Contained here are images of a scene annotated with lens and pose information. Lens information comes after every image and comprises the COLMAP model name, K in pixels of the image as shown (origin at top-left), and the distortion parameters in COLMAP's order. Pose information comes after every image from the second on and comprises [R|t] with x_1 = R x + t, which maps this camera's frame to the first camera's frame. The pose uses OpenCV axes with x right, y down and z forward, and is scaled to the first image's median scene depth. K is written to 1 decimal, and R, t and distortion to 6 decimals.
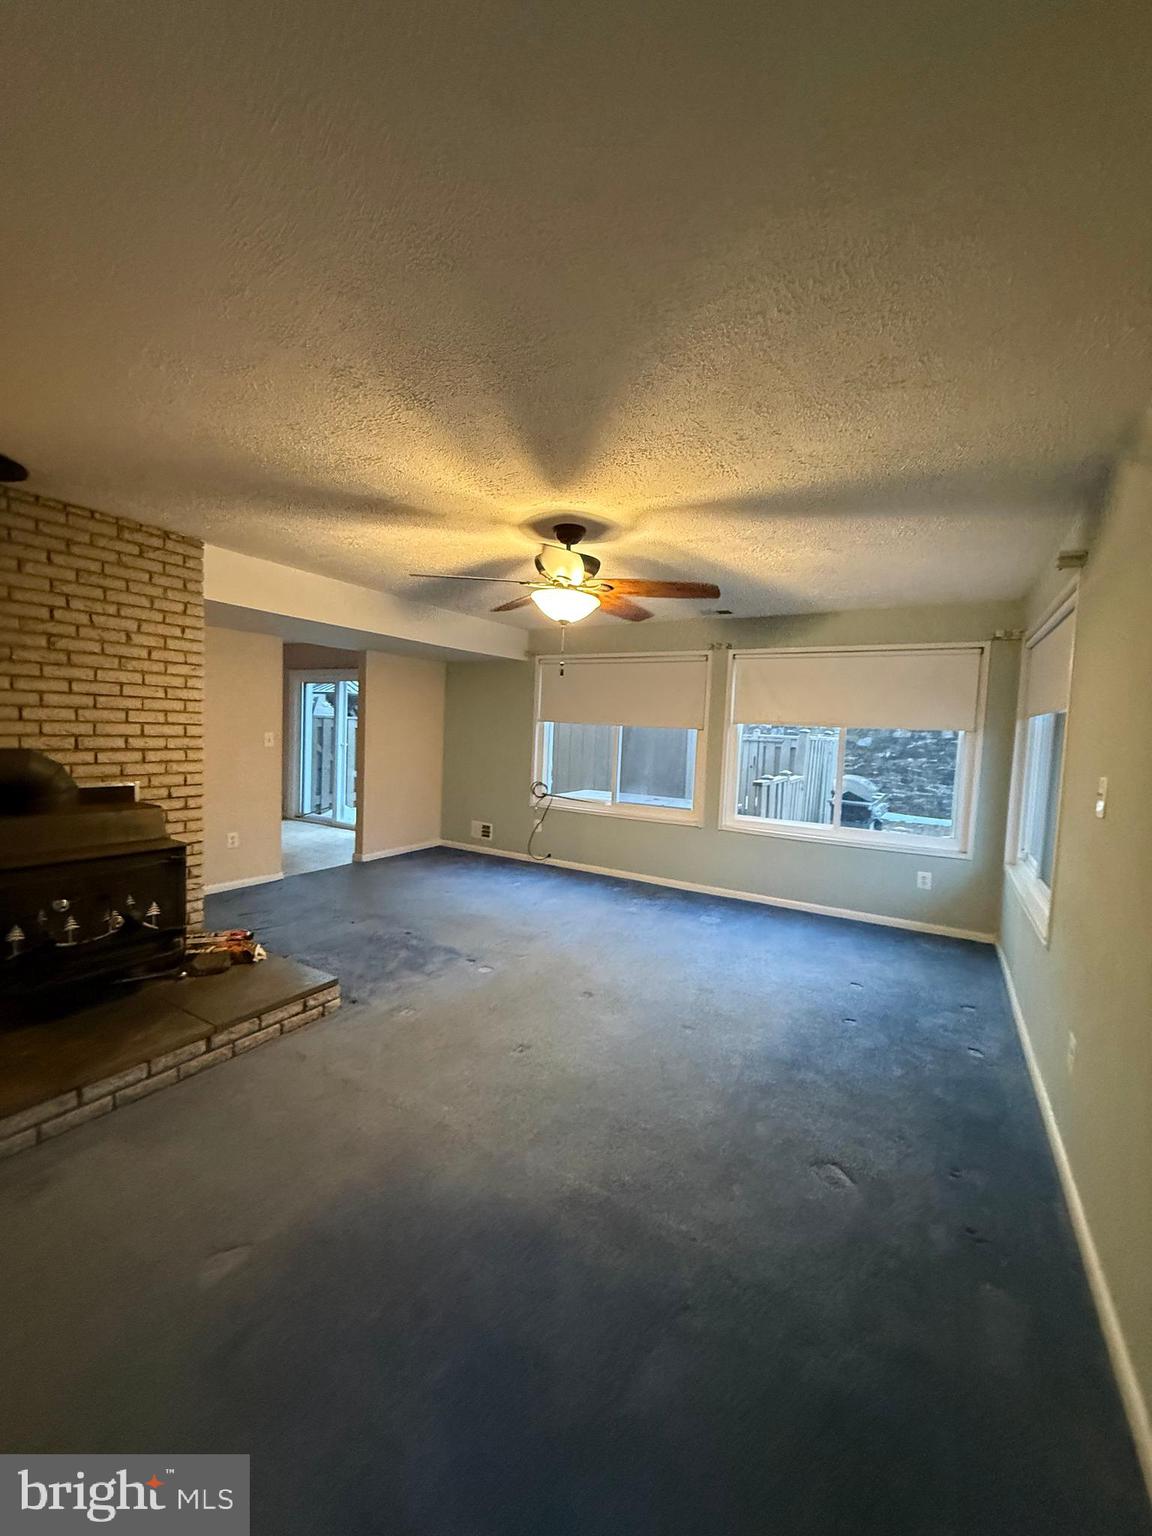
lens RADIAL K [[611.1, 0, 575.1], [0, 611.1, 764.6], [0, 0, 1]] dist [-0.000229, -0.000206]
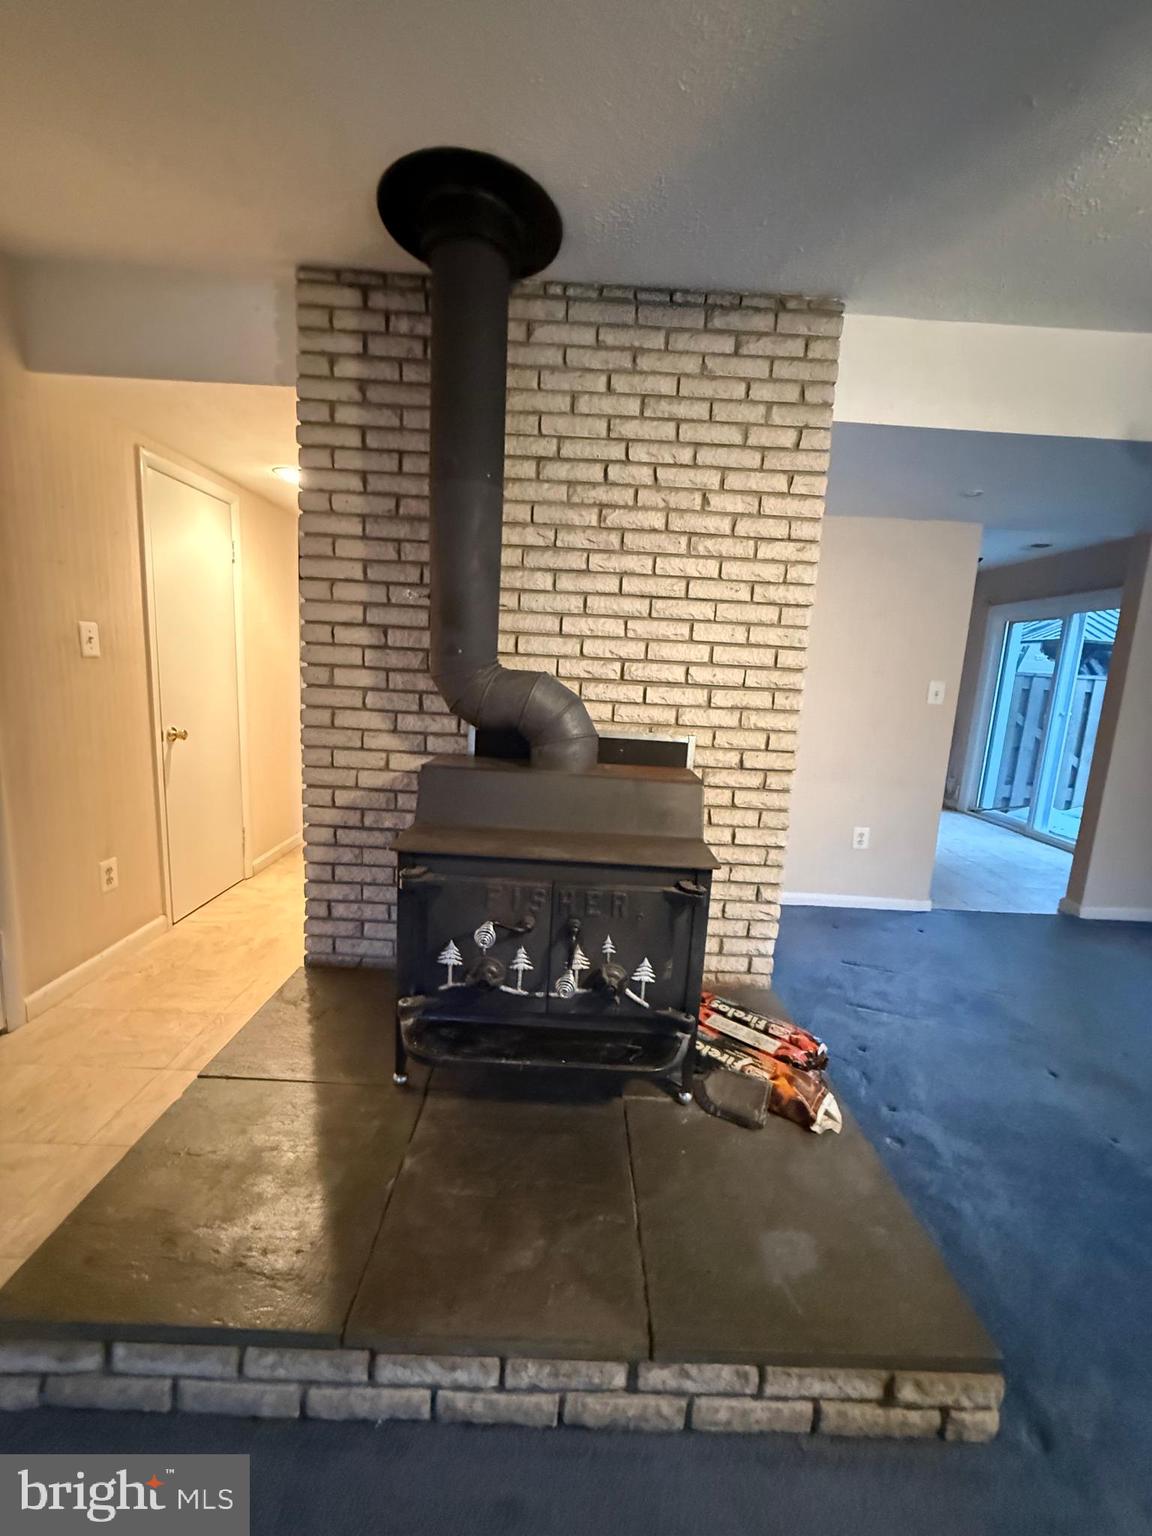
lens RADIAL K [[611.1, 0, 575.1], [0, 611.1, 764.6], [0, 0, 1]] dist [-0.000229, -0.000206]
pose [[0.521007, 0.123861, -0.844517, -0.247049], [-0.084740, 0.992033, 0.093218, 0.007975], [0.849335, 0.022997, 0.527352, 0.567496]]
